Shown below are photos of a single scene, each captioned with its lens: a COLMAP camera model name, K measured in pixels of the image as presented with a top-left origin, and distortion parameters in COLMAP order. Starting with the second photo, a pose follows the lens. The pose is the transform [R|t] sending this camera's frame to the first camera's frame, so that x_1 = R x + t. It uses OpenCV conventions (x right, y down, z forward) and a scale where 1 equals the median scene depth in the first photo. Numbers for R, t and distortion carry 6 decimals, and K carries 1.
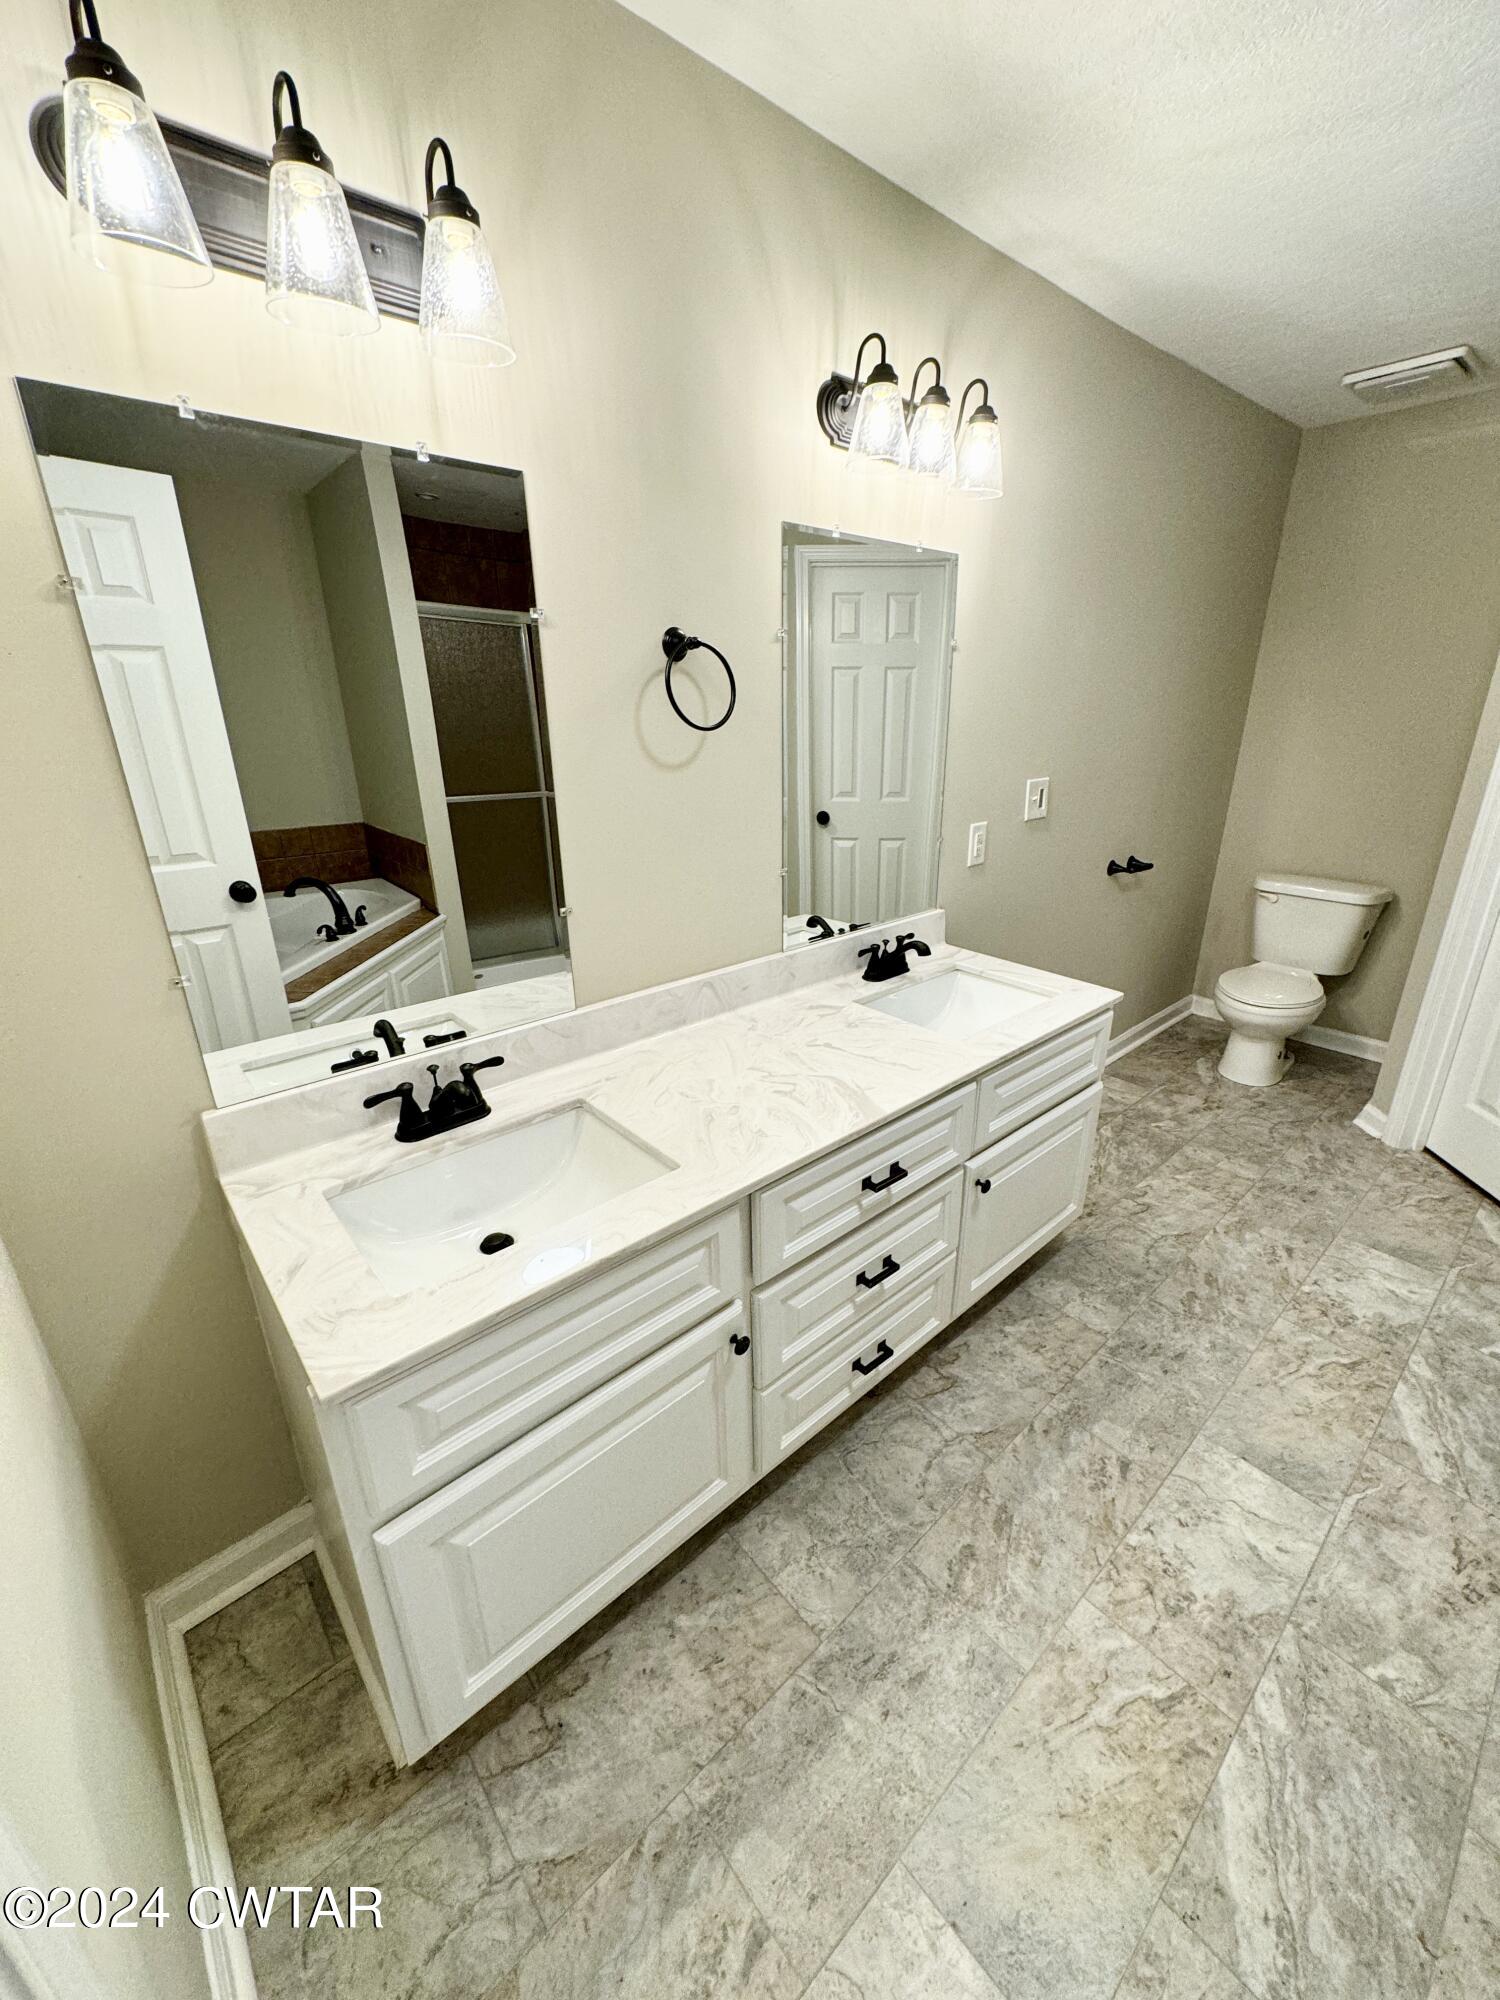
lens RADIAL K [[796.8, 0, 772.6], [0, 796.8, 932.0], [0, 0, 1]] dist [-0.002129, 0.000129]
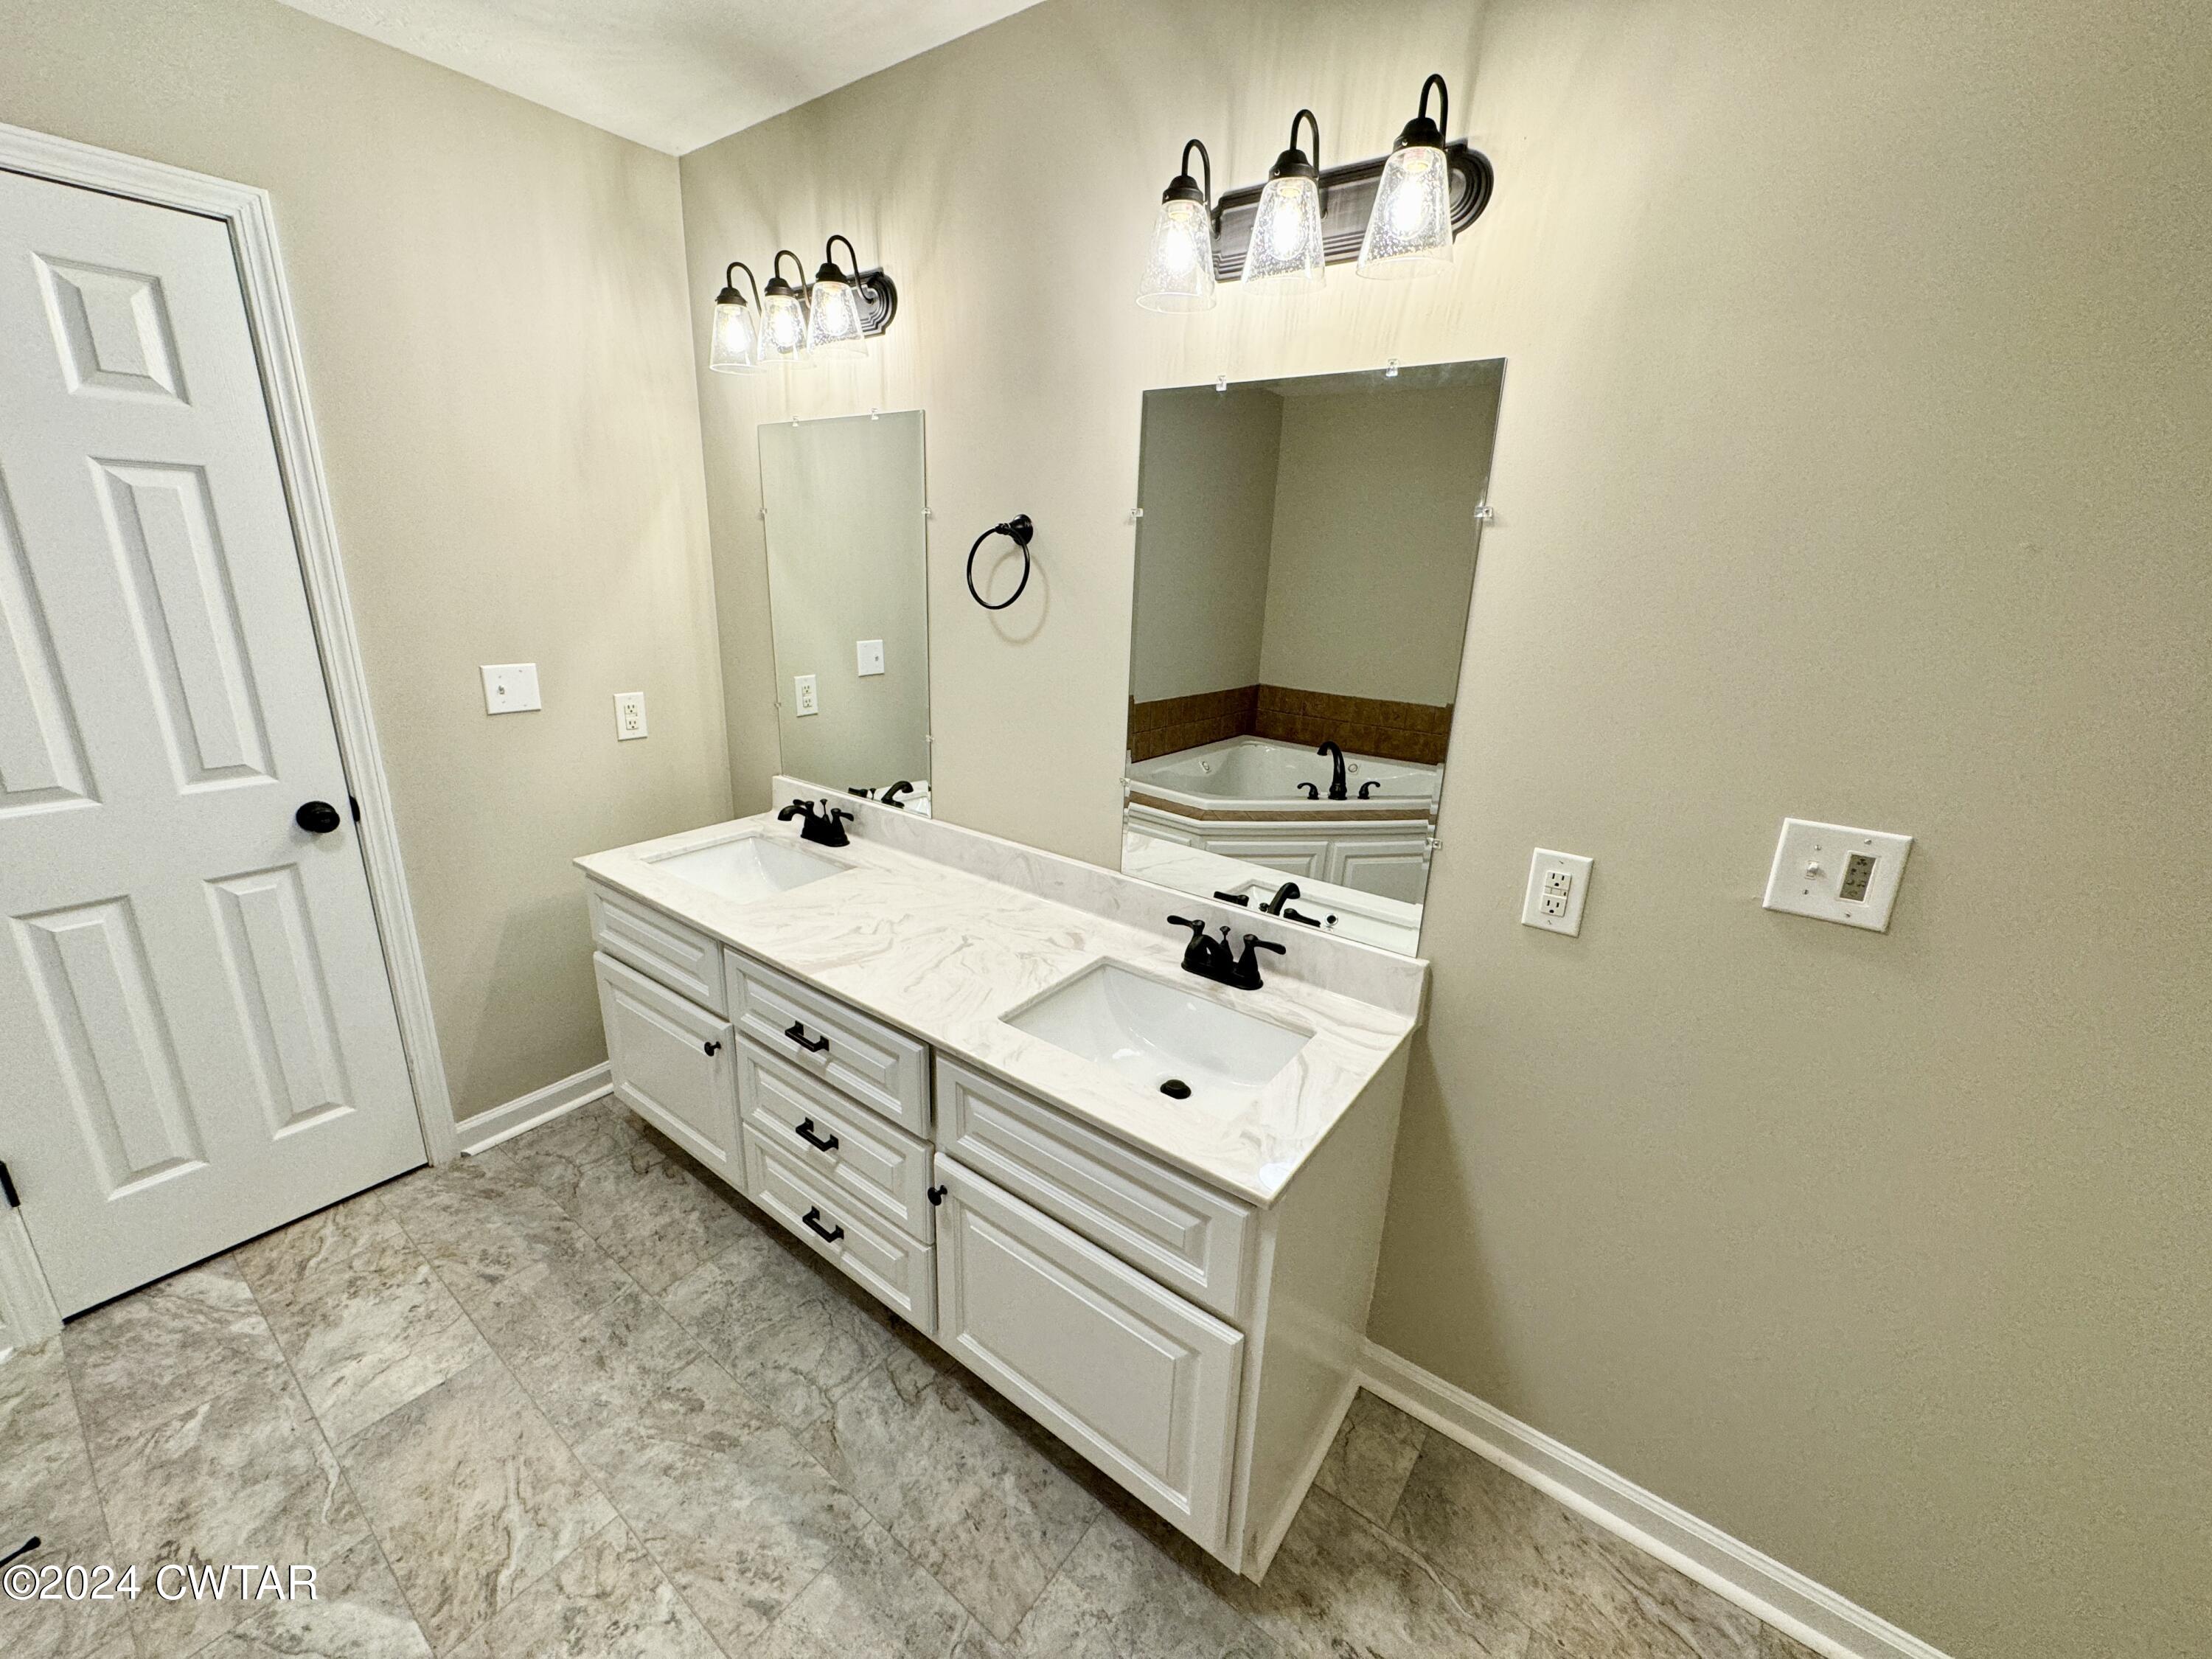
lens RADIAL K [[881.2, 0, 1109.4], [0, 881.2, 825.8], [0, 0, 1]] dist [-0.002129, 0.000129]
pose [[0.206192, 0.291197, -0.934178, 1.186634], [-0.315599, 0.923464, 0.218199, -0.299307], [0.926219, 0.249835, 0.282313, 1.000482]]
